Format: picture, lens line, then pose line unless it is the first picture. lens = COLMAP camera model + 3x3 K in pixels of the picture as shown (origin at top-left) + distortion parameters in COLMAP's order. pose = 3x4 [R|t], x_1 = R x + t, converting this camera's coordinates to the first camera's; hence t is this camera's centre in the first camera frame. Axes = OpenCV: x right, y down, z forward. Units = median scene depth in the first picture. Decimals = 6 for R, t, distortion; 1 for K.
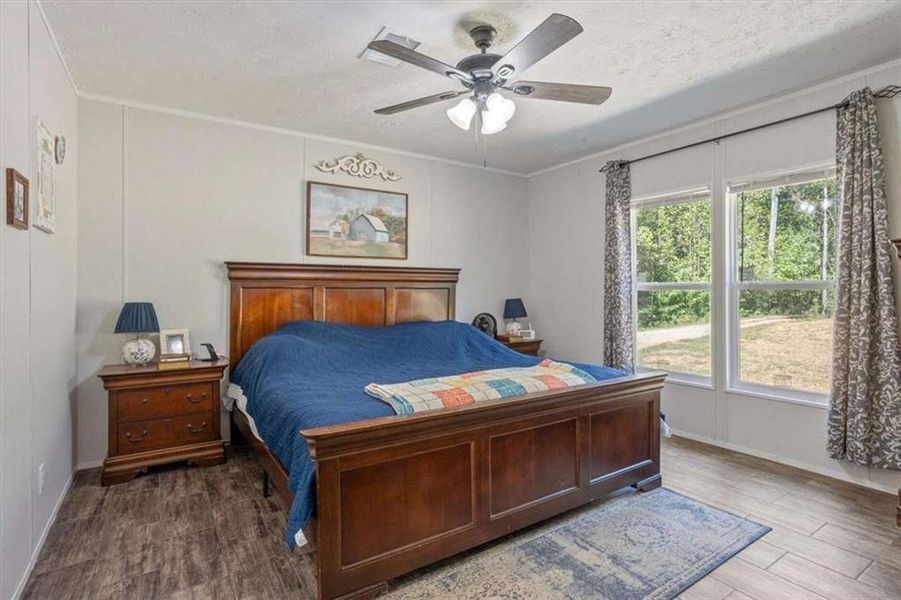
lens RADIAL K [[440.5, 0, 444.6], [0, 440.5, 286.1], [0, 0, 1]] dist [-0.046557, 0.026814]
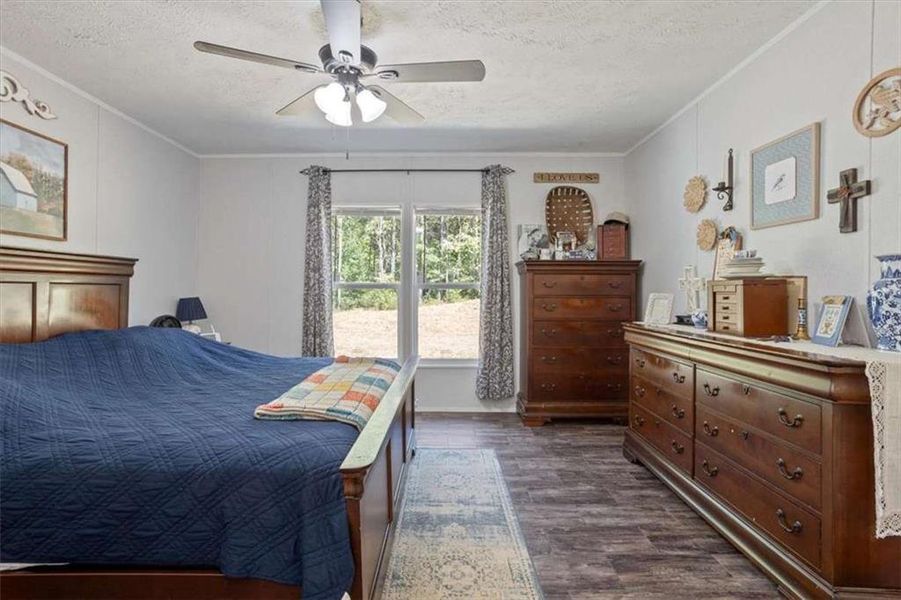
lens RADIAL K [[440.5, 0, 444.6], [0, 440.5, 286.1], [0, 0, 1]] dist [-0.046557, 0.026814]
pose [[0.569995, 0.011140, 0.821572, -0.313020], [-0.014173, 0.999893, -0.003725, 0.003131], [-0.821526, -0.009521, 0.570092, 0.147996]]
